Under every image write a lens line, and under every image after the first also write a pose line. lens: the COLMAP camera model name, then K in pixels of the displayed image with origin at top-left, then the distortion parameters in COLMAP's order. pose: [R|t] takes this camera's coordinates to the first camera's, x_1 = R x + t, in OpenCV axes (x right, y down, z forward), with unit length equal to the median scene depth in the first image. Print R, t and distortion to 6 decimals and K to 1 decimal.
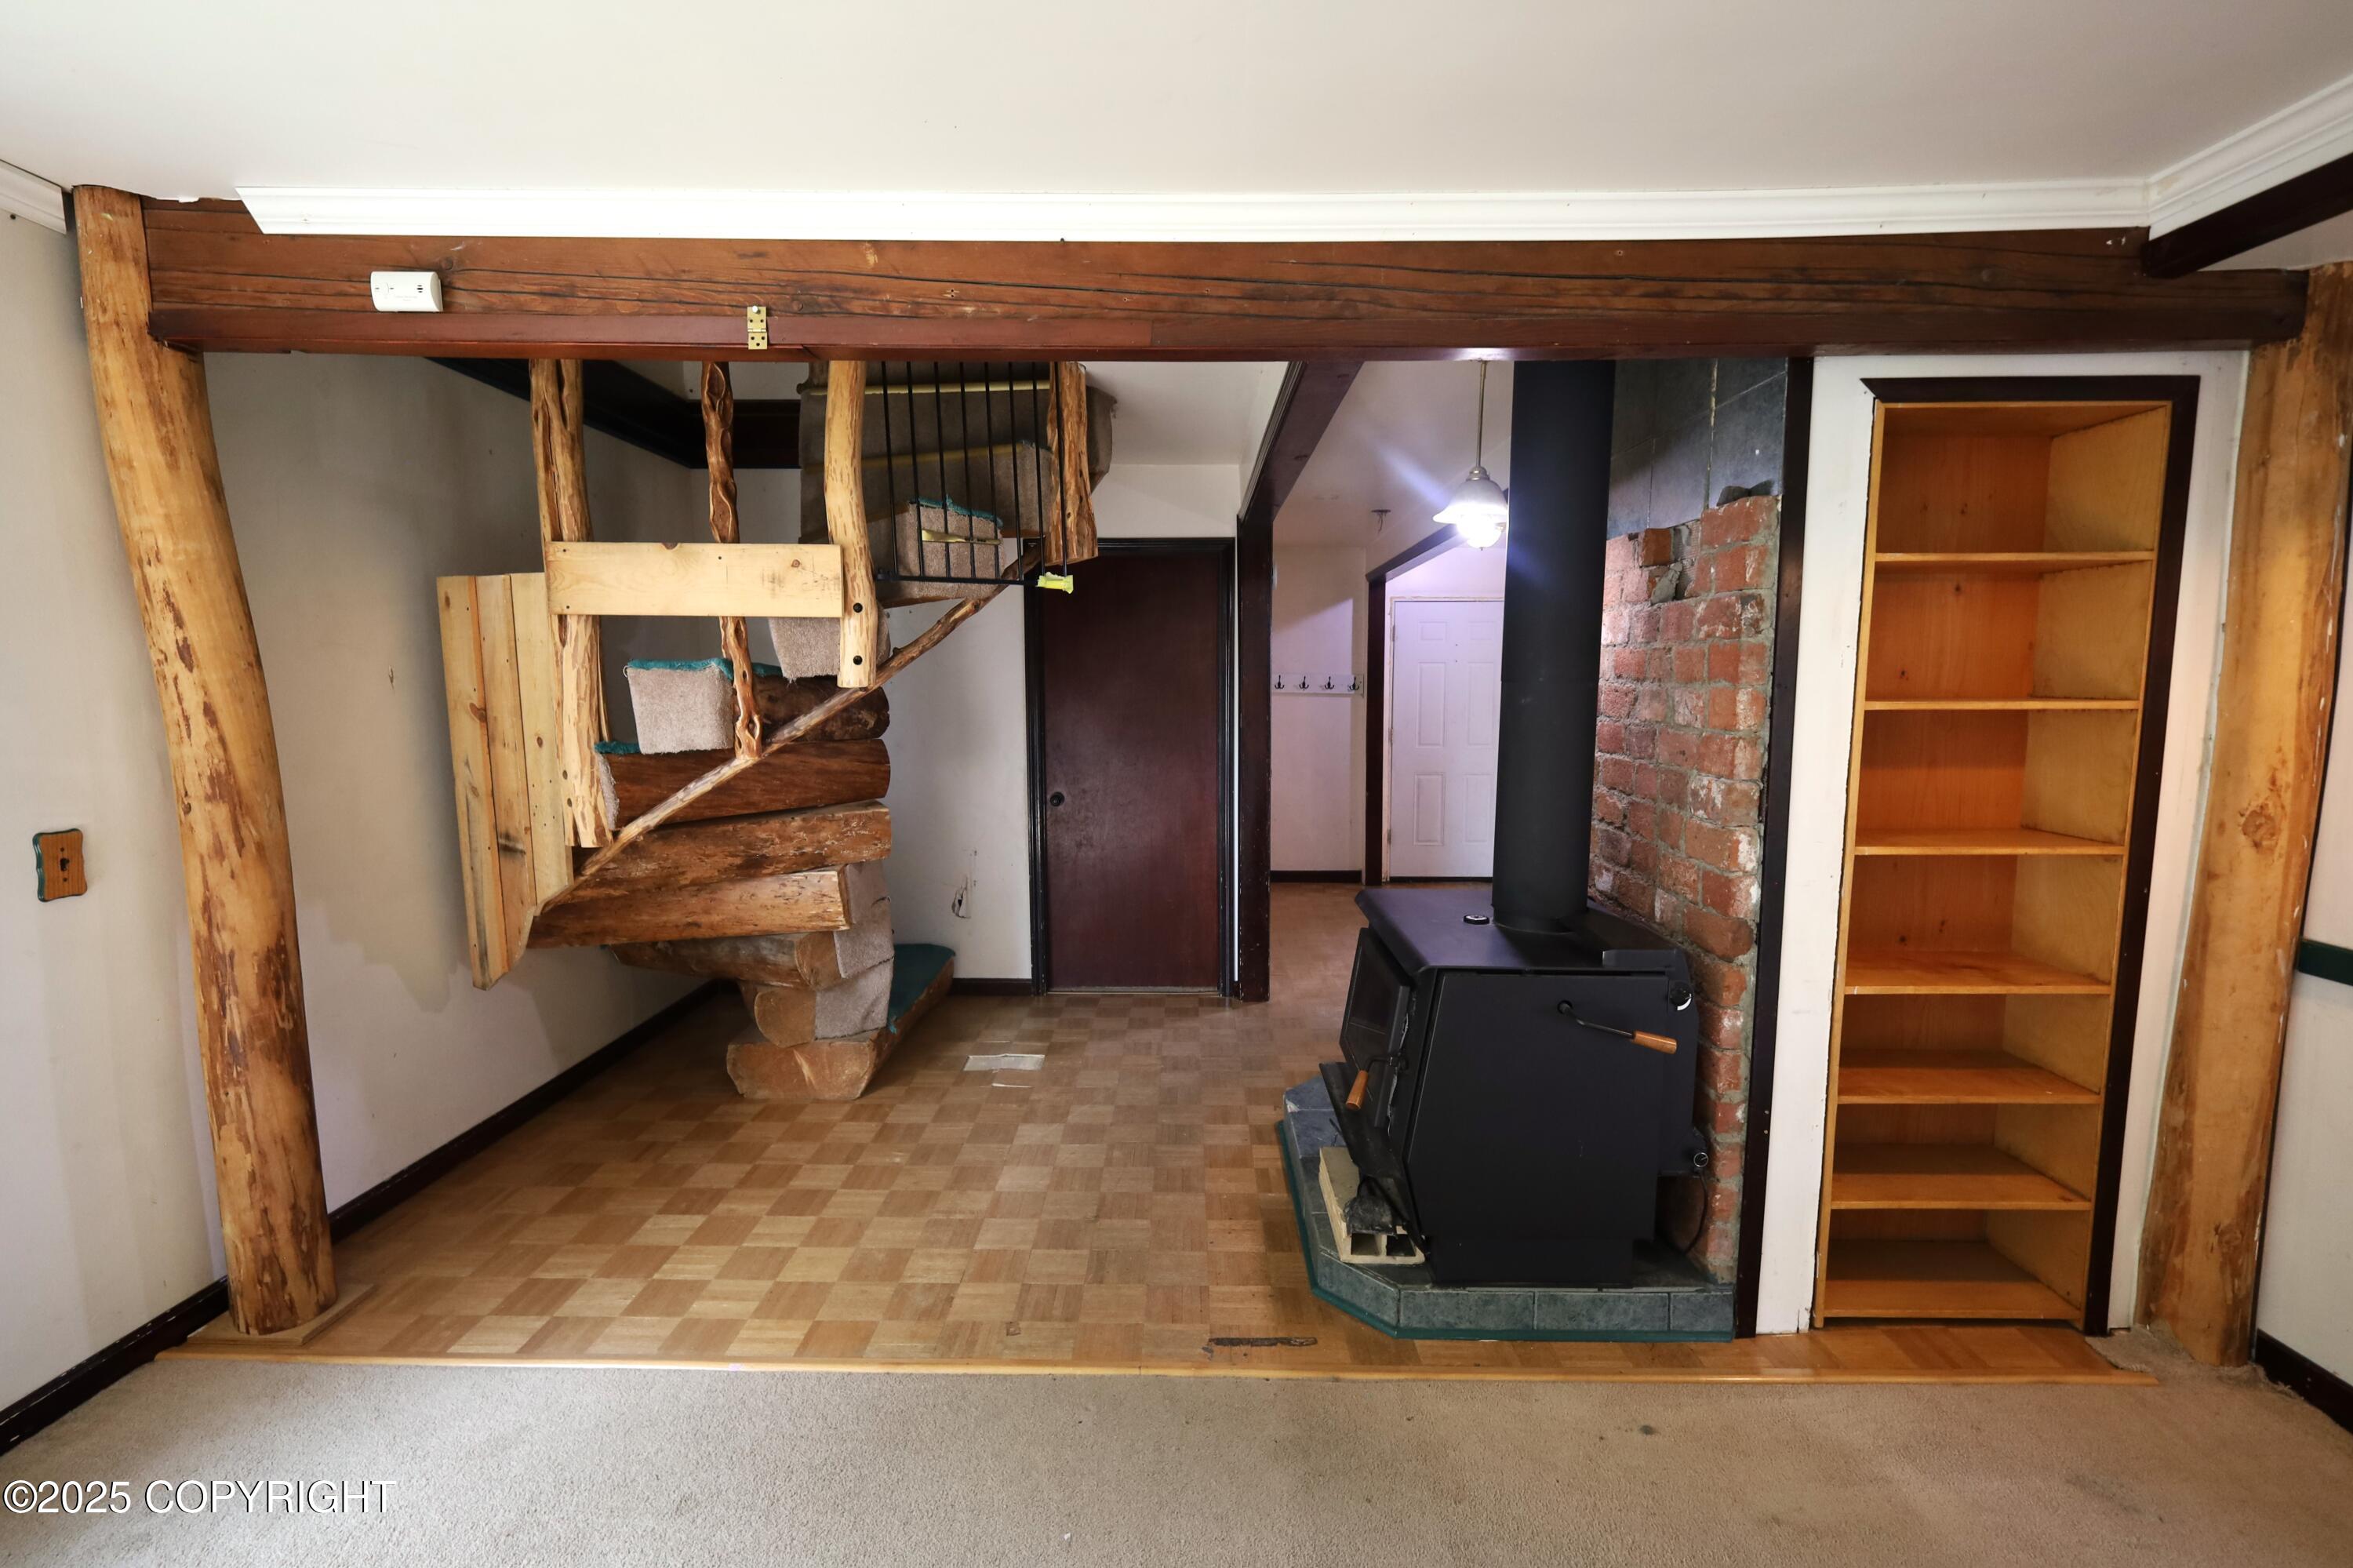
lens RADIAL K [[1049.7, 0, 1175.3], [0, 1049.7, 789.5], [0, 0, 1]] dist [0.004838, -0.001337]
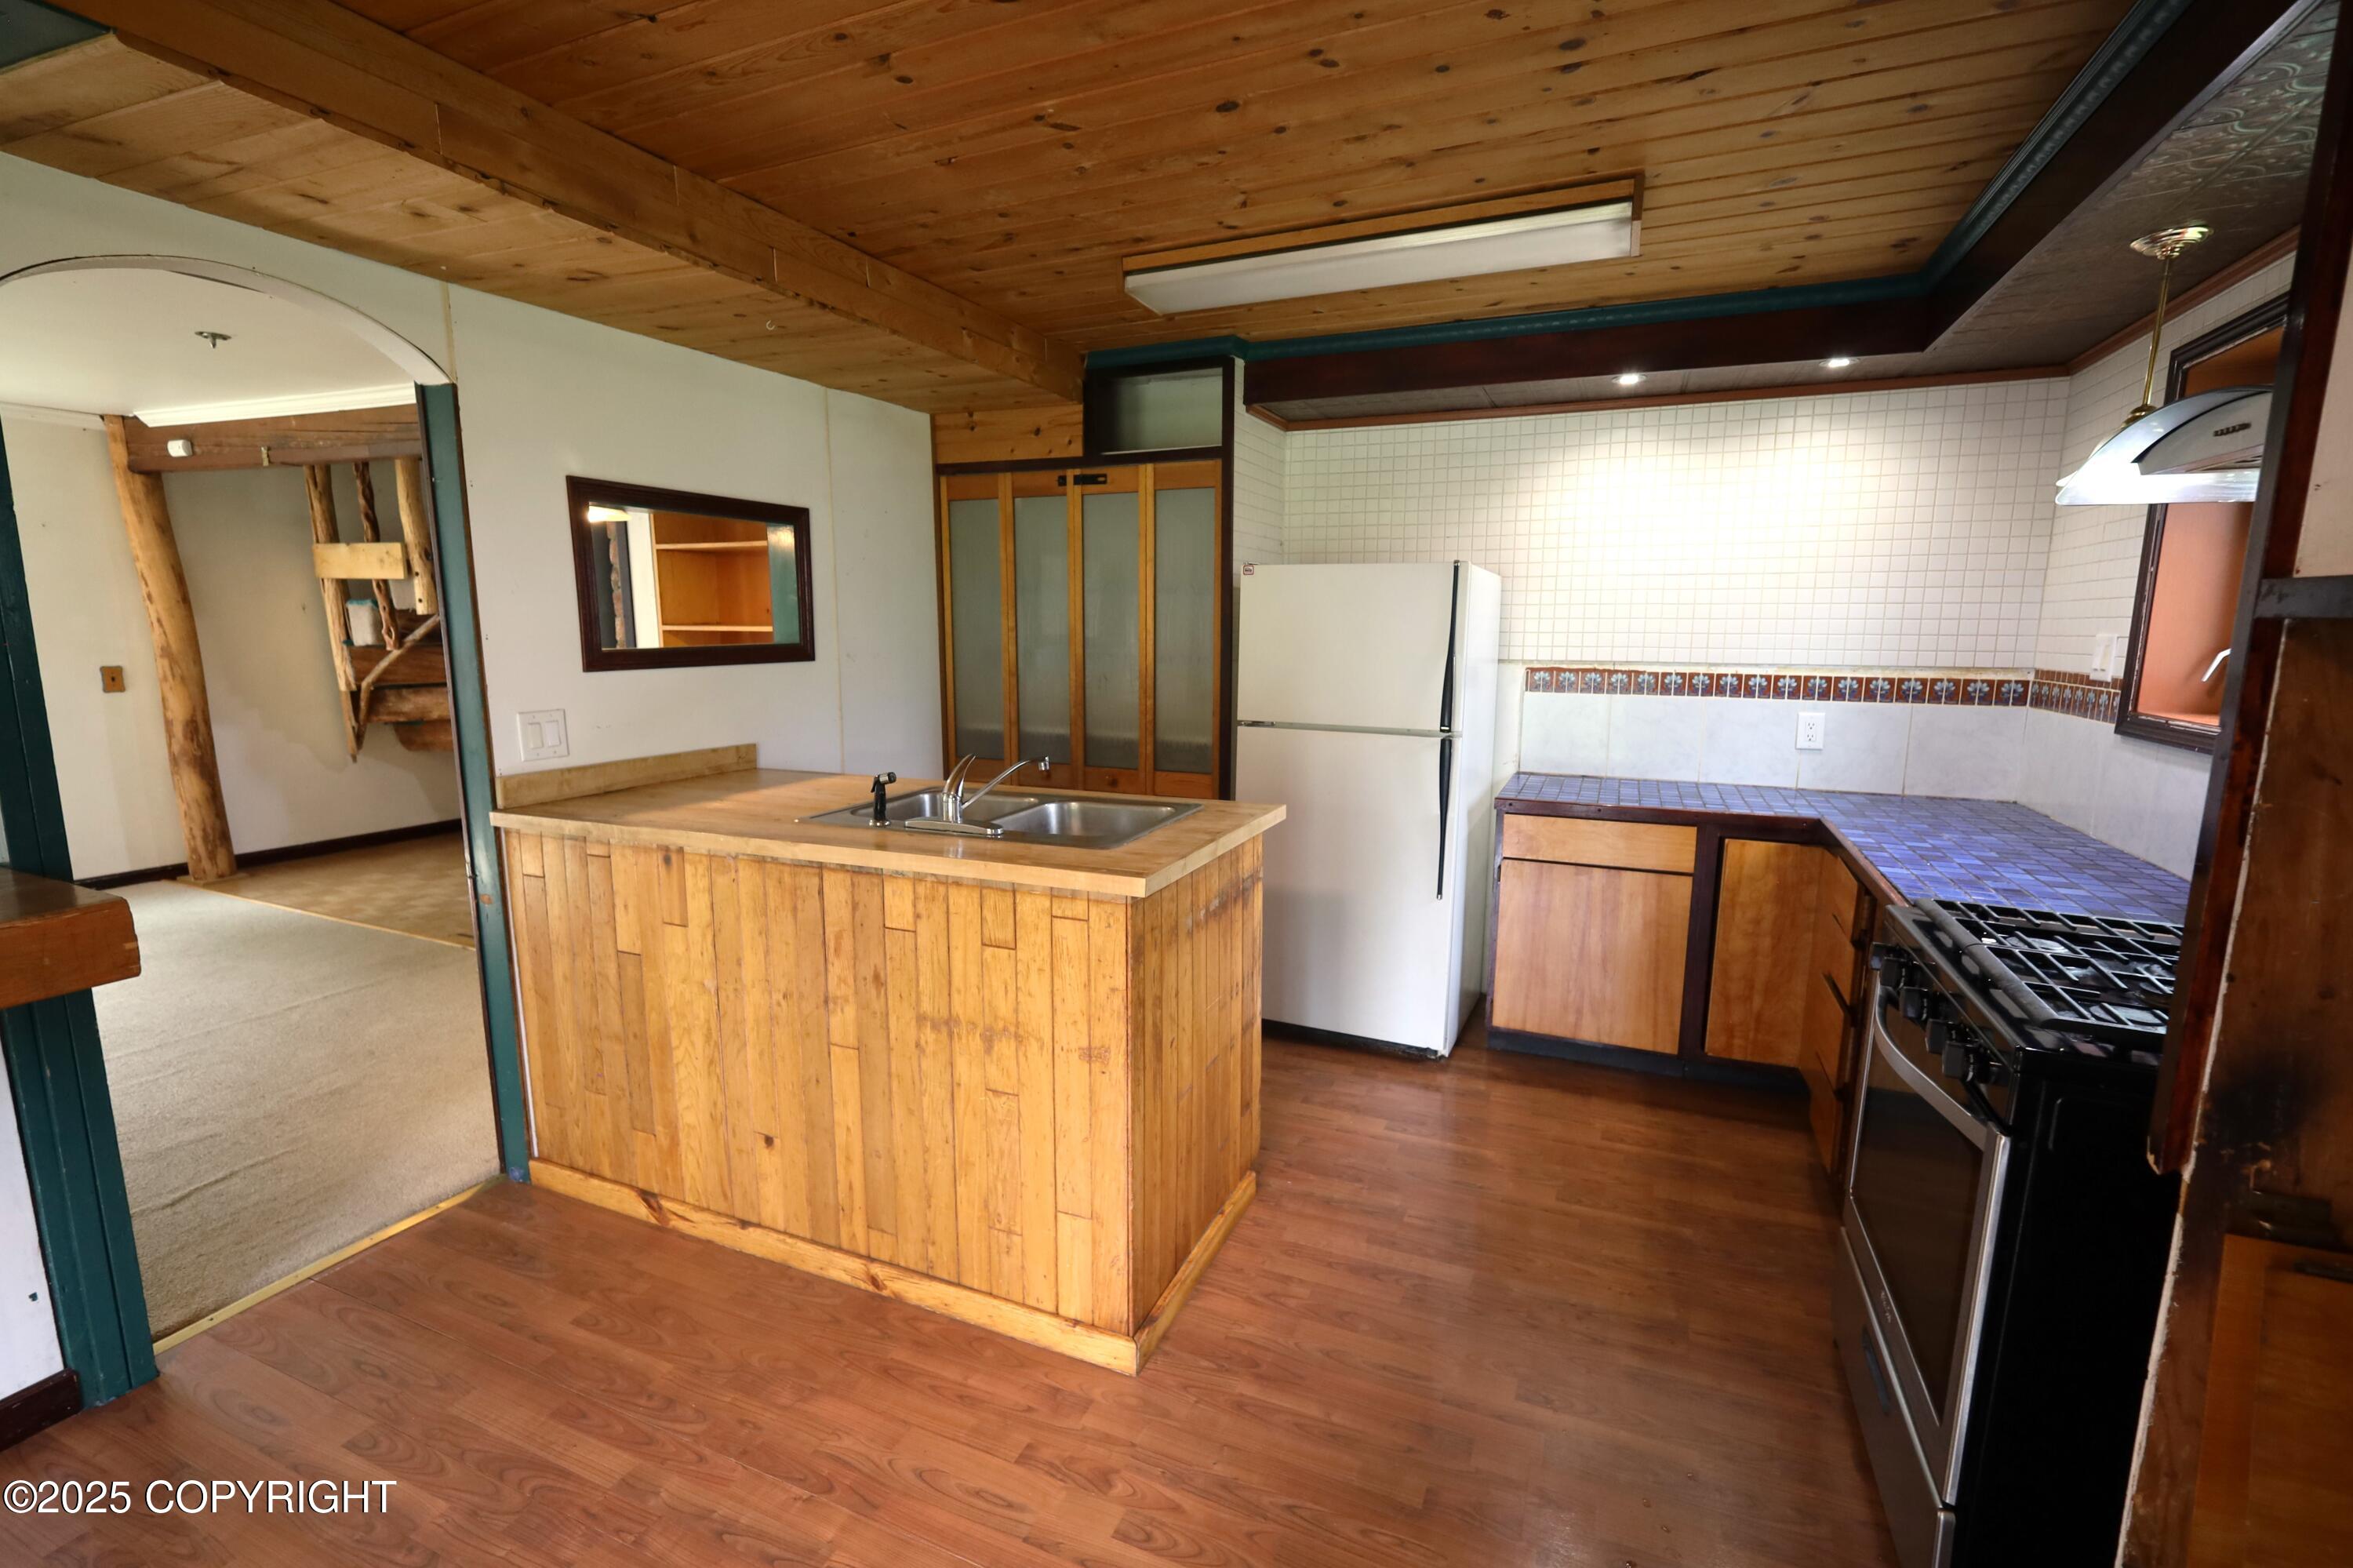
lens RADIAL K [[1049.7, 0, 1179.6], [0, 1049.7, 789.6], [0, 0, 1]] dist [0.004838, -0.001337]
pose [[0.920932, 0.072620, -0.382898, 2.096792], [-0.051023, 0.996496, 0.066277, 0.032002], [0.386370, -0.041500, 0.921410, -0.341690]]
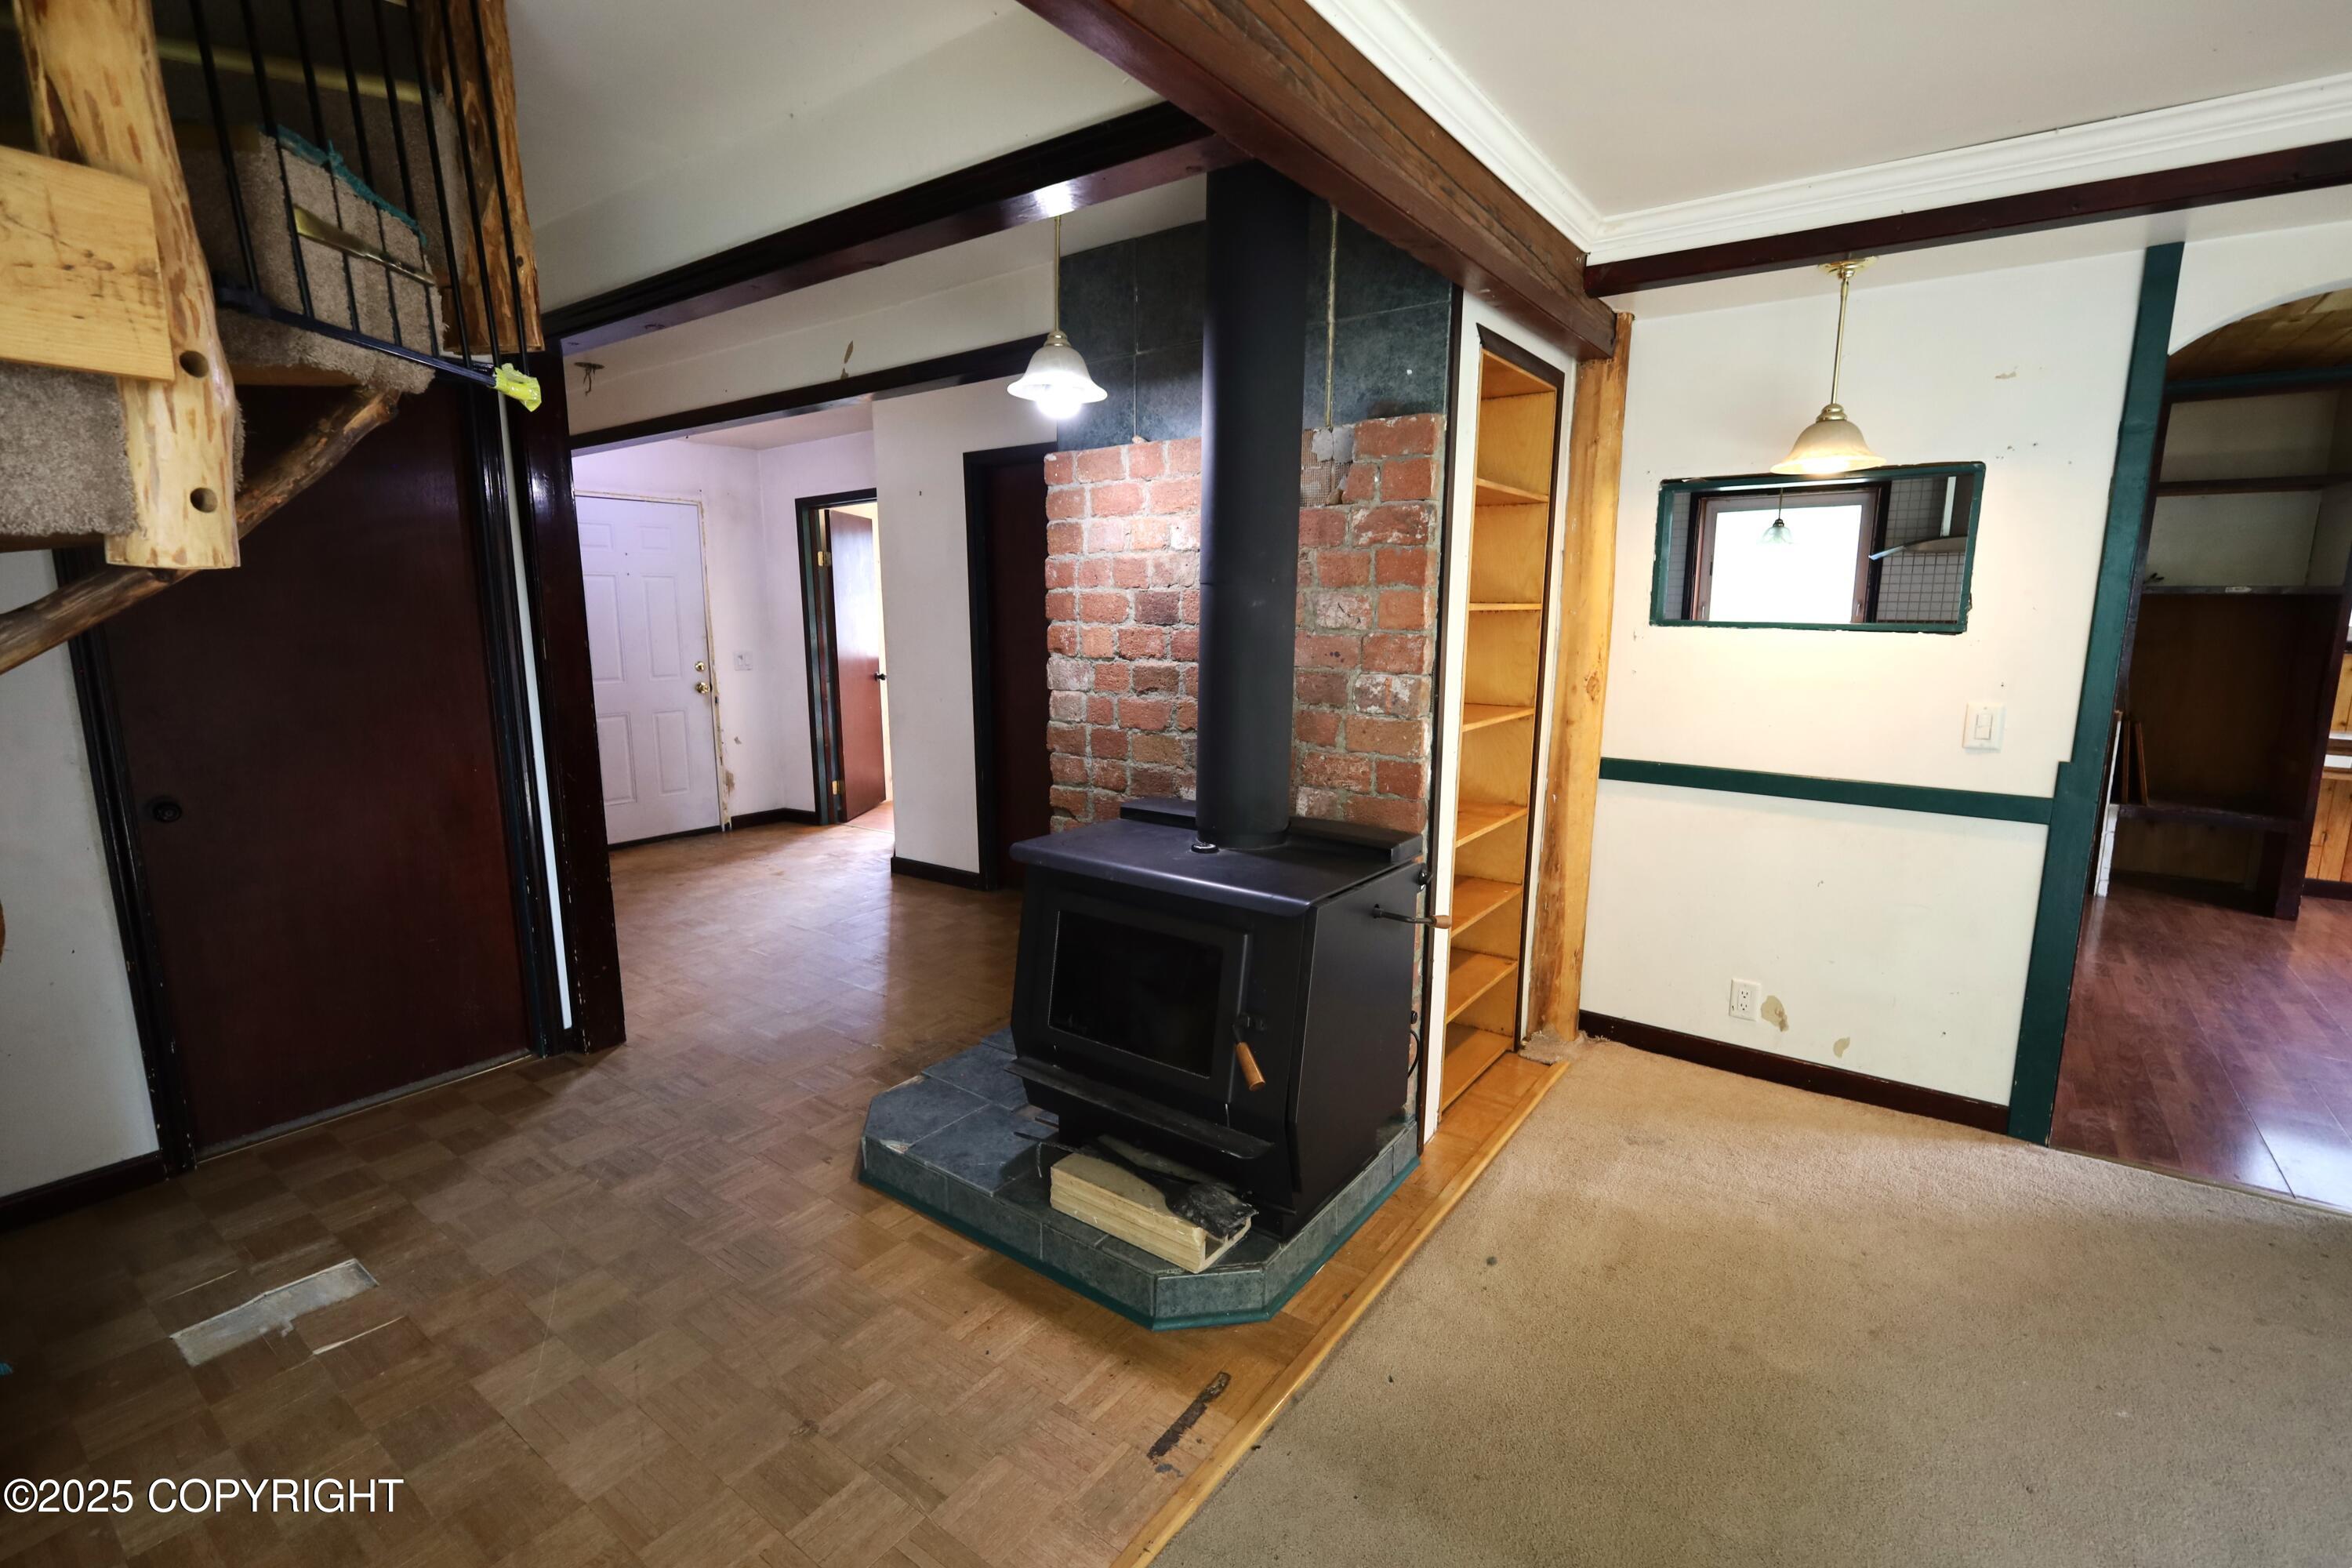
lens RADIAL K [[1049.2, 0, 1190.8], [0, 1049.2, 786.9], [0, 0, 1]] dist [0.004838, -0.001337]
pose [[0.572314, -0.136864, 0.808533, -0.493166], [0.084385, 0.990569, 0.107947, -0.030540], [-0.815681, 0.006448, 0.578465, 0.535725]]
